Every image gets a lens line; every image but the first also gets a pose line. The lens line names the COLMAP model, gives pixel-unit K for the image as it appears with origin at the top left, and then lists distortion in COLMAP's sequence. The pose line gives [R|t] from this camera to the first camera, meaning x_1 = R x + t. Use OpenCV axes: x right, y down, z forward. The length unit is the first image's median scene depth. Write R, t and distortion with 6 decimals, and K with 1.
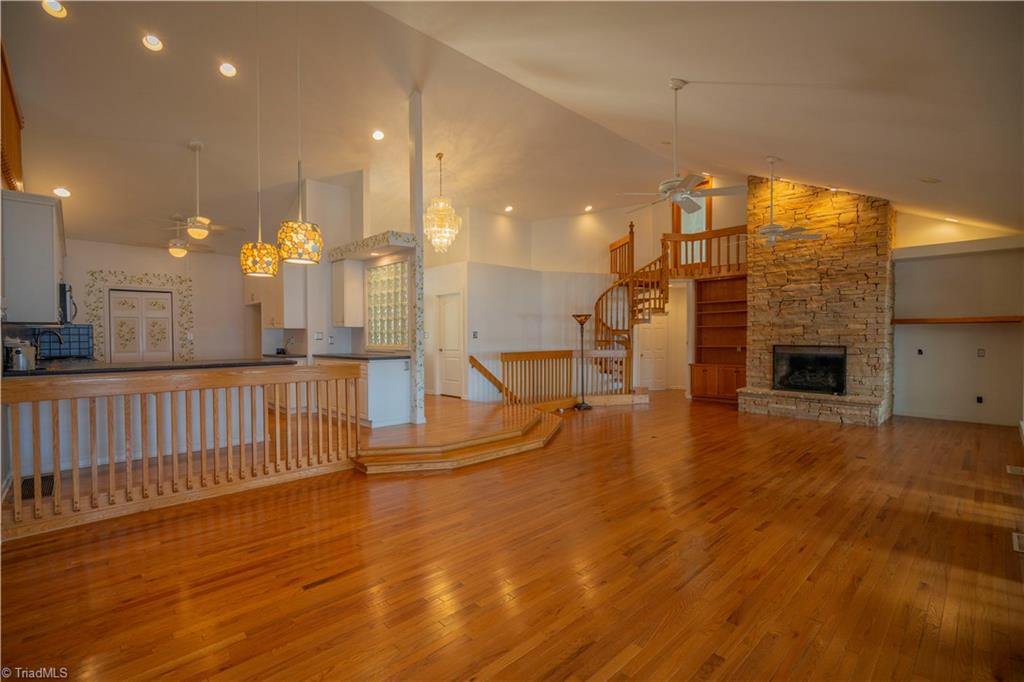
lens RADIAL K [[459.3, 0, 510.4], [0, 459.3, 344.4], [0, 0, 1]] dist [-0.002283, 0.000468]
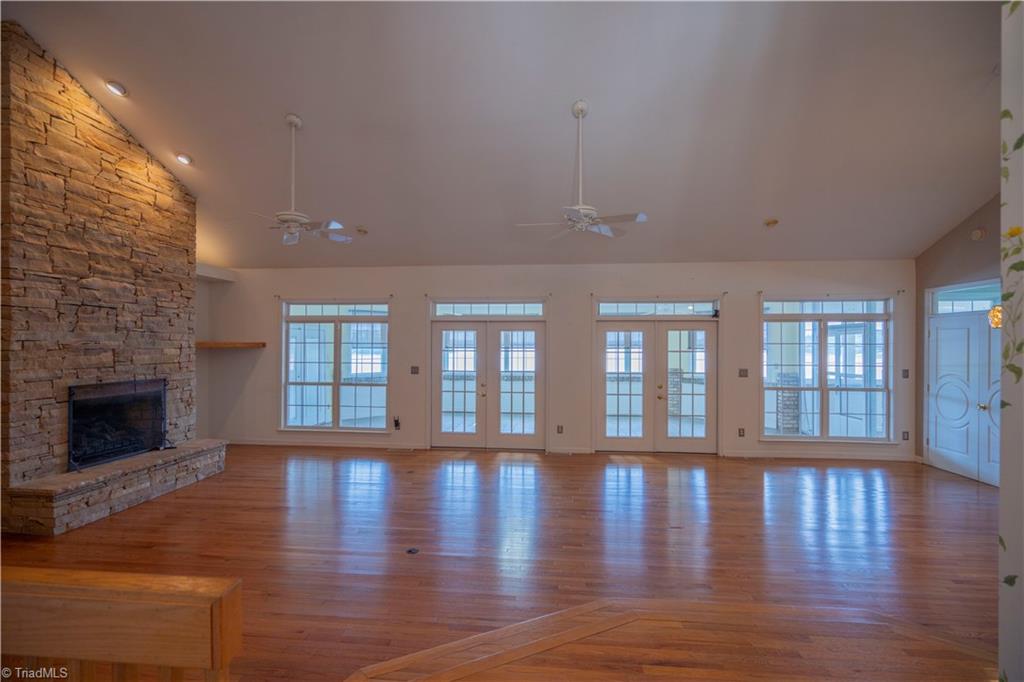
lens RADIAL K [[459.3, 0, 510.4], [0, 459.3, 344.4], [0, 0, 1]] dist [-0.002283, 0.000468]
pose [[-0.654570, 0.002106, 0.755999, -0.155002], [0.014732, 0.999842, 0.009970, -0.045711], [-0.755858, 0.017663, -0.654497, 0.982482]]
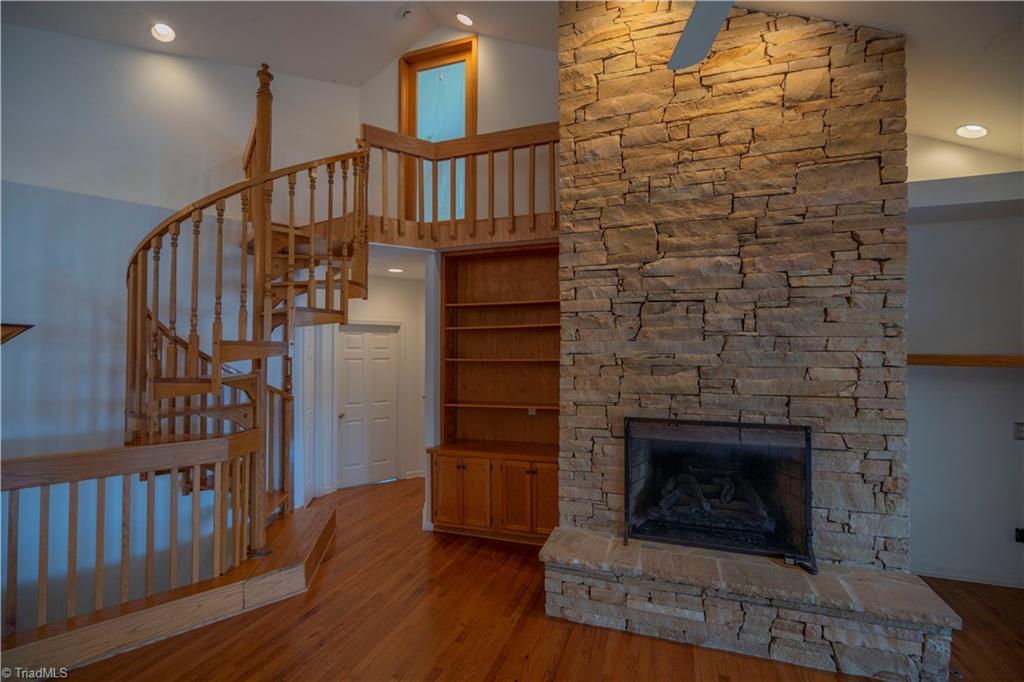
lens RADIAL K [[459.3, 0, 510.4], [0, 459.3, 344.4], [0, 0, 1]] dist [-0.002283, 0.000468]
pose [[0.891101, 0.010705, 0.453679, 0.325111], [0.004379, 0.999472, -0.032184, -0.047766], [-0.453784, 0.030666, 0.890584, 0.721981]]
